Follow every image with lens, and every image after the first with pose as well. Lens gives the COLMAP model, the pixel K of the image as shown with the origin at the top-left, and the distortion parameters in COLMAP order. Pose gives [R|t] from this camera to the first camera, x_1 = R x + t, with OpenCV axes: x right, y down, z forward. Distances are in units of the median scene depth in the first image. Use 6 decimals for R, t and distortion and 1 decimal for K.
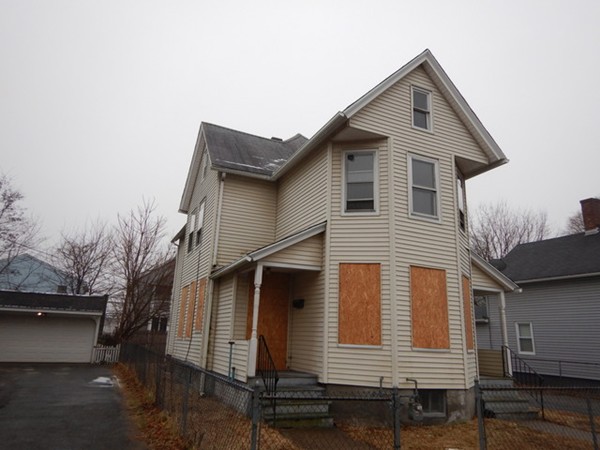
lens RADIAL K [[430.4, 0, 300.1], [0, 430.4, 222.0], [0, 0, 1]] dist [0.007871, 0.003001]
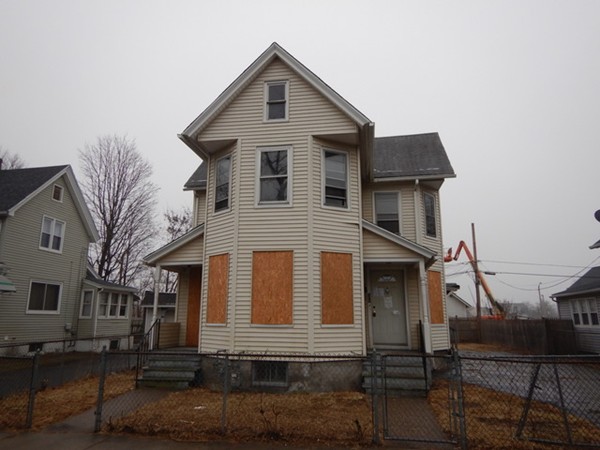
lens RADIAL K [[430.4, 0, 300.7], [0, 430.4, 226.9], [0, 0, 1]] dist [0.007871, 0.003001]
pose [[0.832765, -0.153353, -0.531964, 0.920687], [0.171916, 0.985000, -0.014827, 0.073368], [0.526258, -0.079106, 0.846637, 0.125530]]
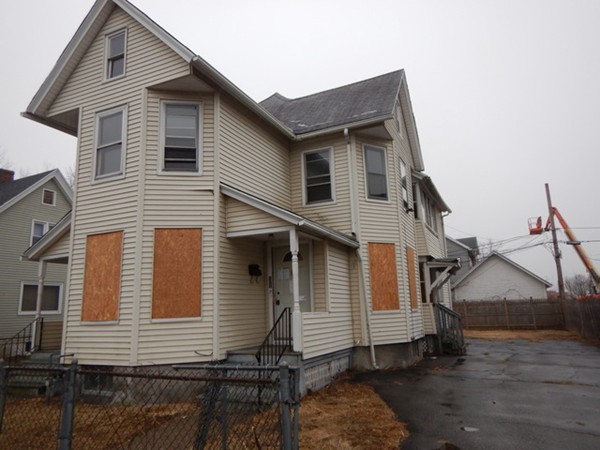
lens RADIAL K [[430.4, 0, 298.9], [0, 430.4, 224.0], [0, 0, 1]] dist [0.007871, 0.003001]
pose [[0.651054, -0.212383, -0.728713, 1.196990], [0.254080, 0.965650, -0.054436, 0.235892], [0.715243, -0.149711, 0.682652, 0.666300]]
